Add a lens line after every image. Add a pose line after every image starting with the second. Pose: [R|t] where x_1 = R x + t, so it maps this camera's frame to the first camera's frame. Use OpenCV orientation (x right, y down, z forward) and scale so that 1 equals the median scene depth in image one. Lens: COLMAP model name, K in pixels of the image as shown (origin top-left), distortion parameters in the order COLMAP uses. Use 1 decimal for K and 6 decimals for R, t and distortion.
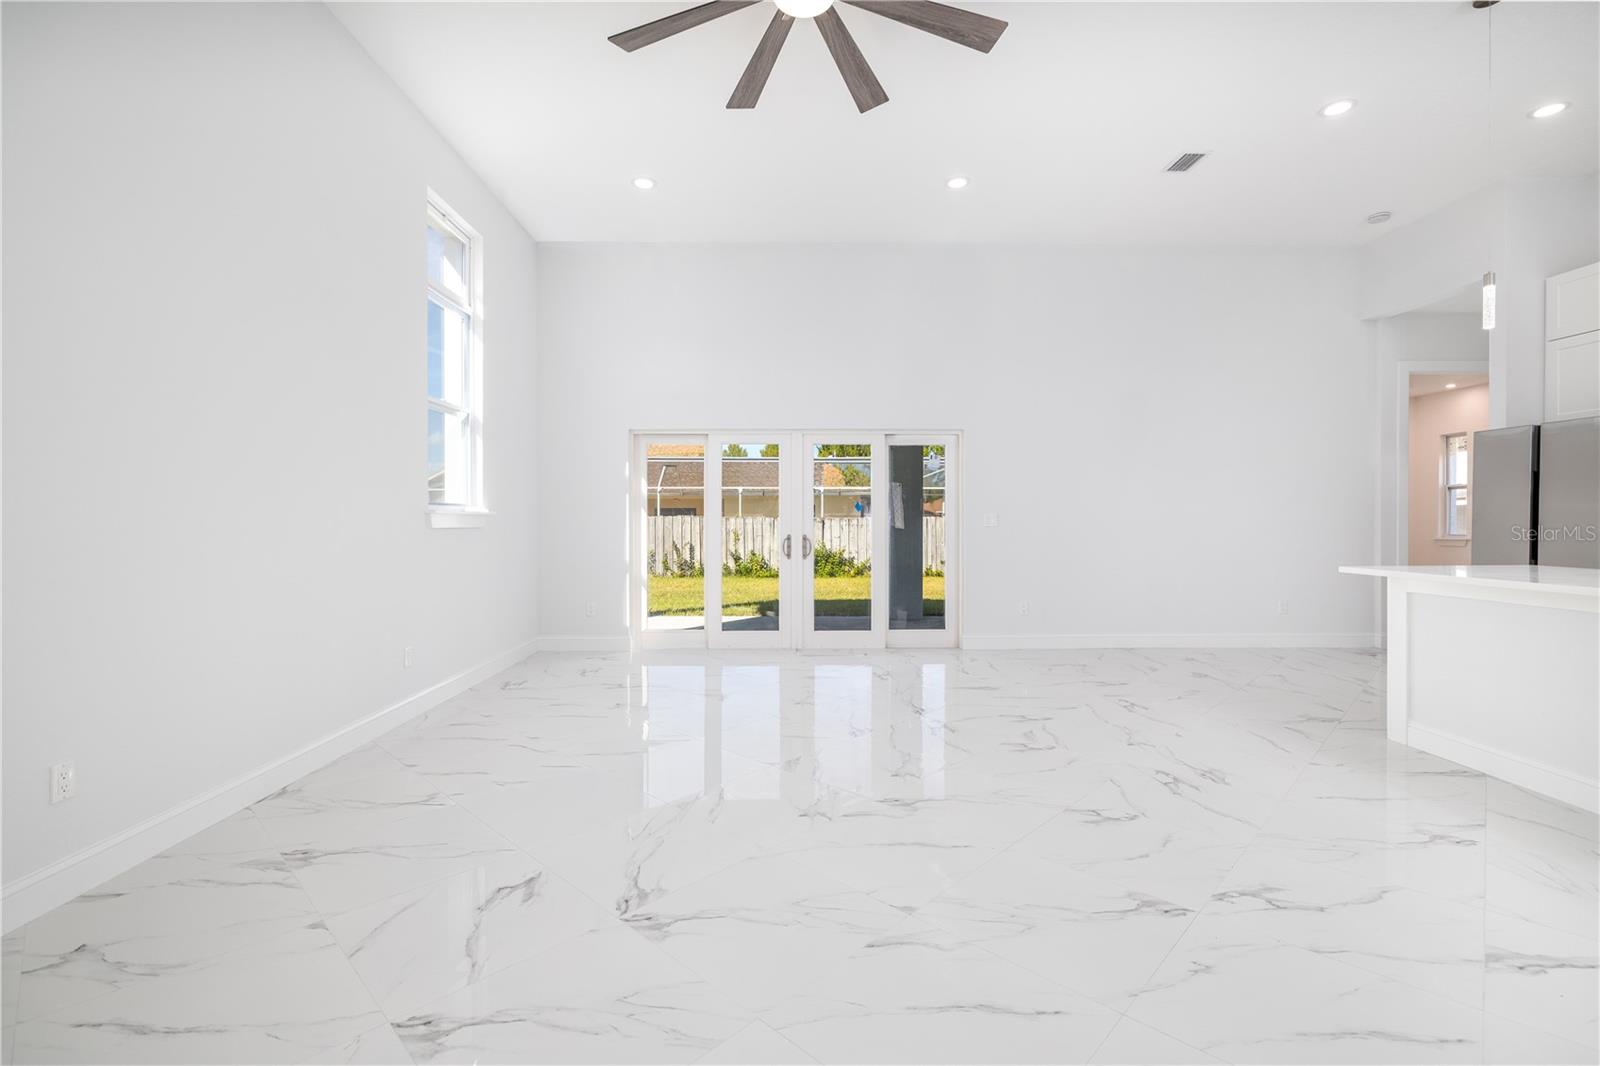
lens RADIAL K [[716.1, 0, 796.1], [0, 716.1, 528.1], [0, 0, 1]] dist [-0.003006, 0.000121]
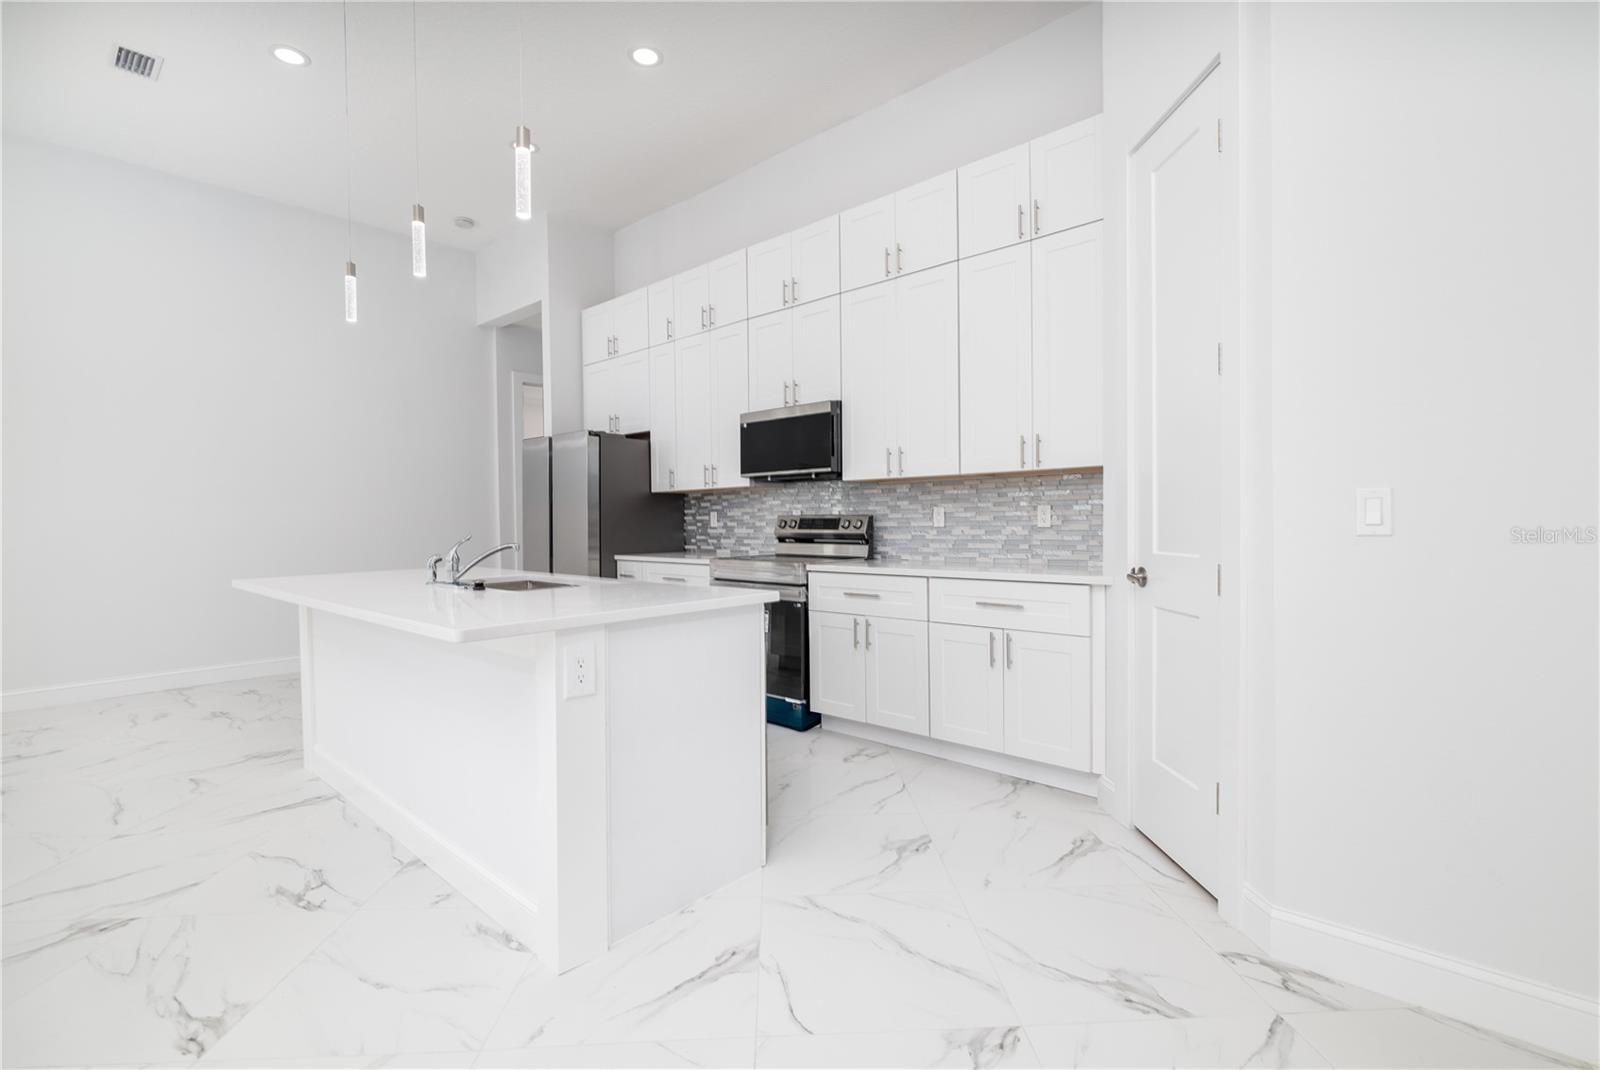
lens RADIAL K [[730.1, 0, 807.6], [0, 730.1, 536.4], [0, 0, 1]] dist [0.001884, -0.000084]
pose [[0.685772, -0.020750, 0.727521, 0.760233], [0.015316, 0.999784, 0.014079, 0.001178], [-0.727656, 0.001488, 0.685941, -0.116492]]
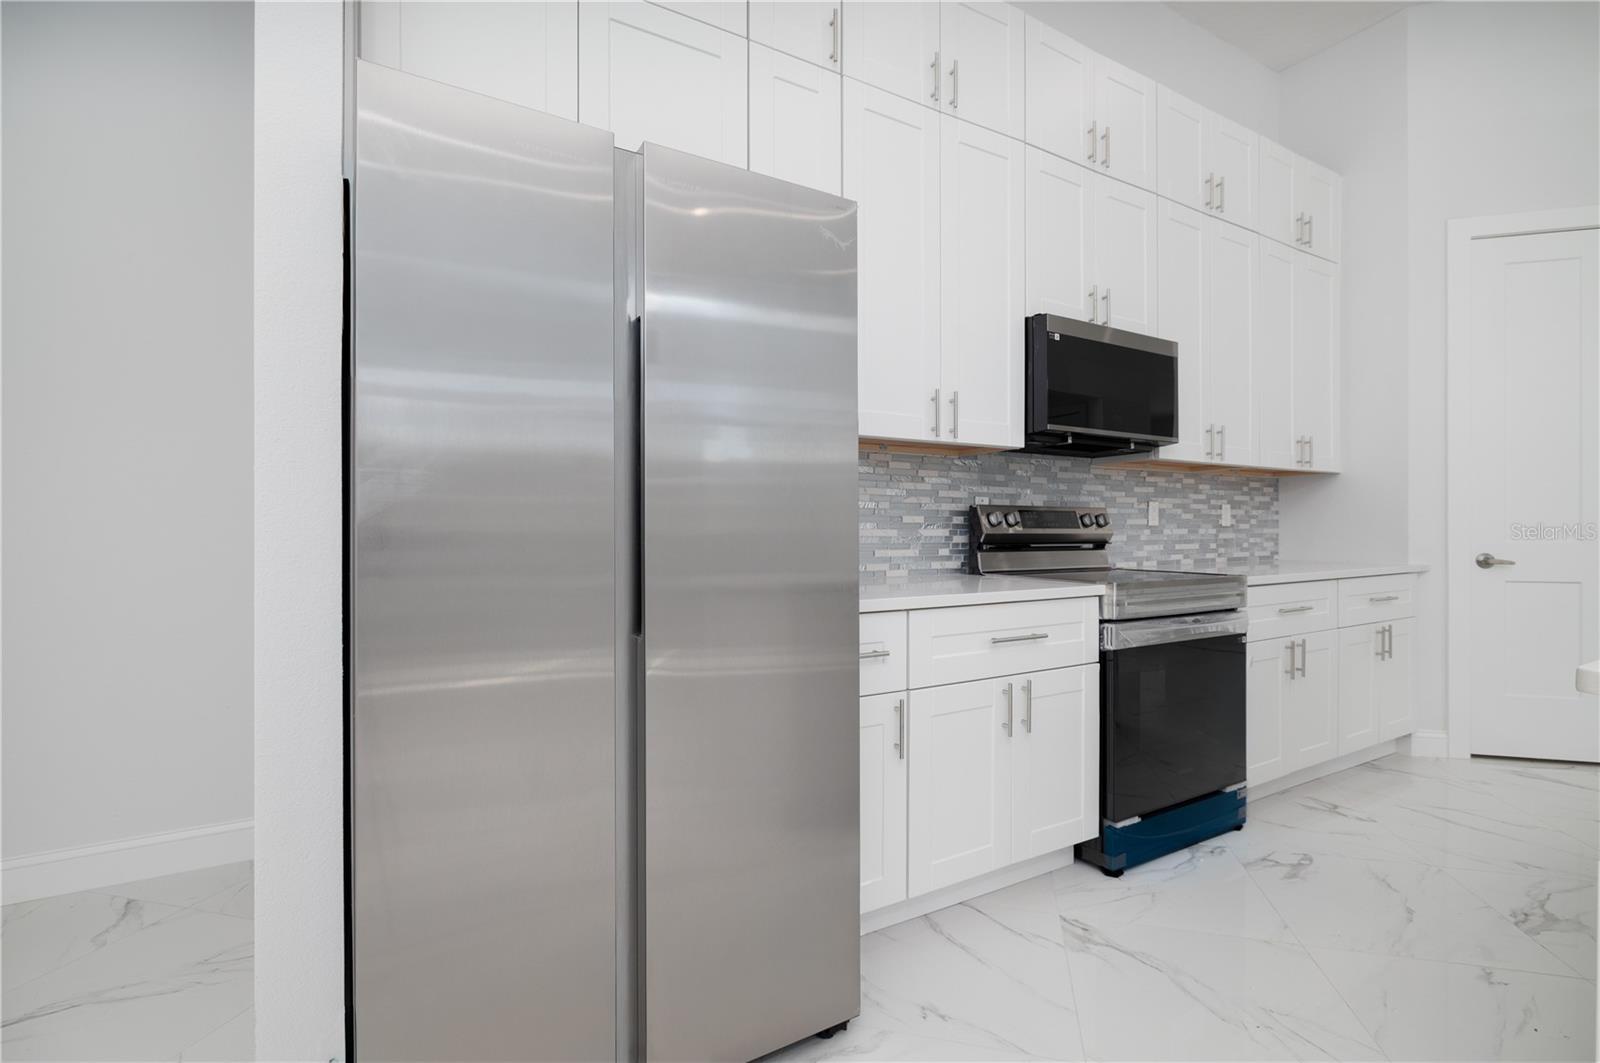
lens RADIAL K [[730.1, 0, 807.6], [0, 730.1, 532.9], [0, 0, 1]] dist [0.001884, -0.000084]
pose [[-0.504816, -0.000243, 0.863227, 1.211277], [0.010669, 0.999922, 0.006520, 0.004645], [-0.863161, 0.012501, -0.504774, 1.711120]]
